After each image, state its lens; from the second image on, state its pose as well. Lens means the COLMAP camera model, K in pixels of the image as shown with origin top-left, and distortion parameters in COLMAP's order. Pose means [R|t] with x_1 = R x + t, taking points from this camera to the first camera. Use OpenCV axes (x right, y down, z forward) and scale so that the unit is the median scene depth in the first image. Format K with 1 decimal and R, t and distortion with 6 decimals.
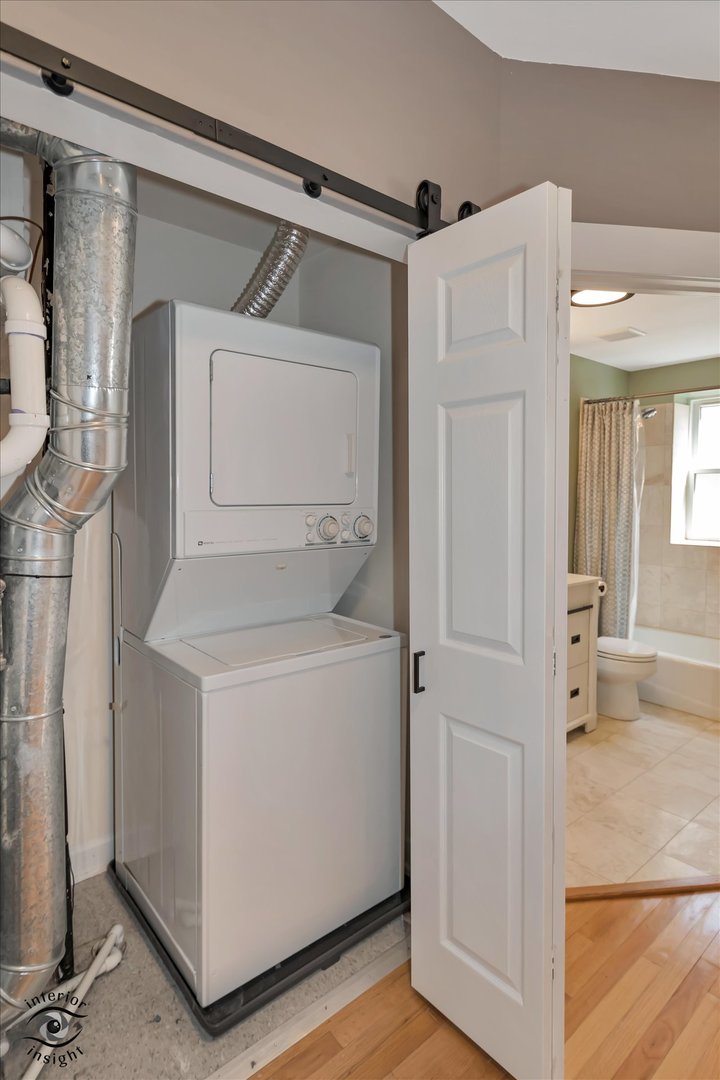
lens RADIAL K [[567.4, 0, 358.6], [0, 567.4, 520.8], [0, 0, 1]] dist [0.007157, 0.000447]
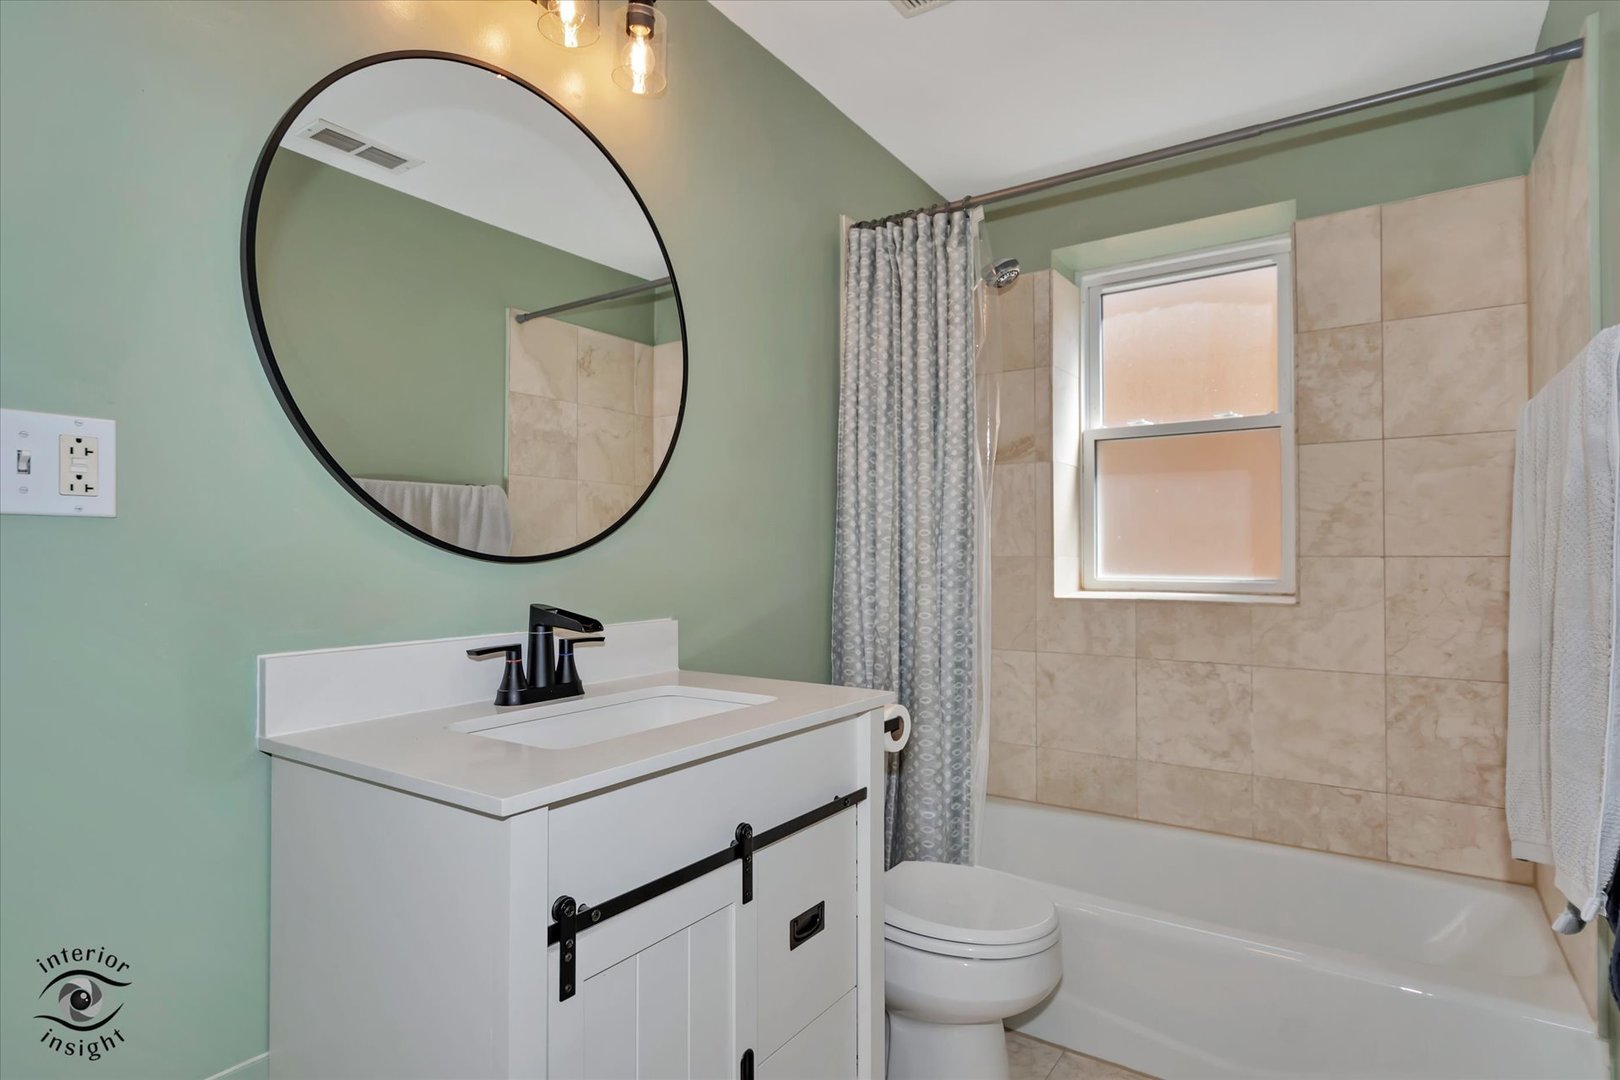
lens RADIAL K [[834.2, 0, 803.6], [0, 834.2, 547.8], [0, 0, 1]] dist [0.023592, -0.014404]
pose [[0.964011, 0.004070, 0.265832, 0.224699], [0.012741, 0.998027, -0.061481, 0.042452], [-0.265558, 0.062656, 0.962057, 0.495859]]
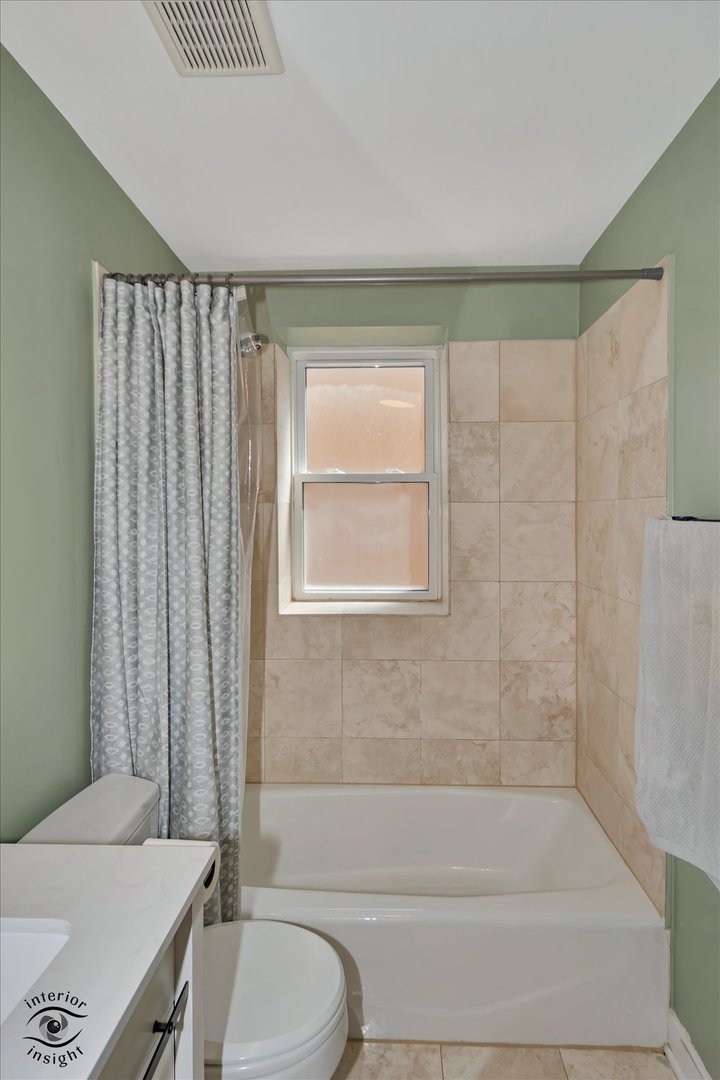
lens RADIAL K [[567.4, 0, 358.6], [0, 567.4, 520.8], [0, 0, 1]] dist [0.007157, 0.000447]
pose [[0.676587, -0.015060, 0.736208, 0.240529], [0.038940, 0.999124, -0.015348, -0.037621], [-0.735332, 0.039053, 0.676581, 0.652552]]
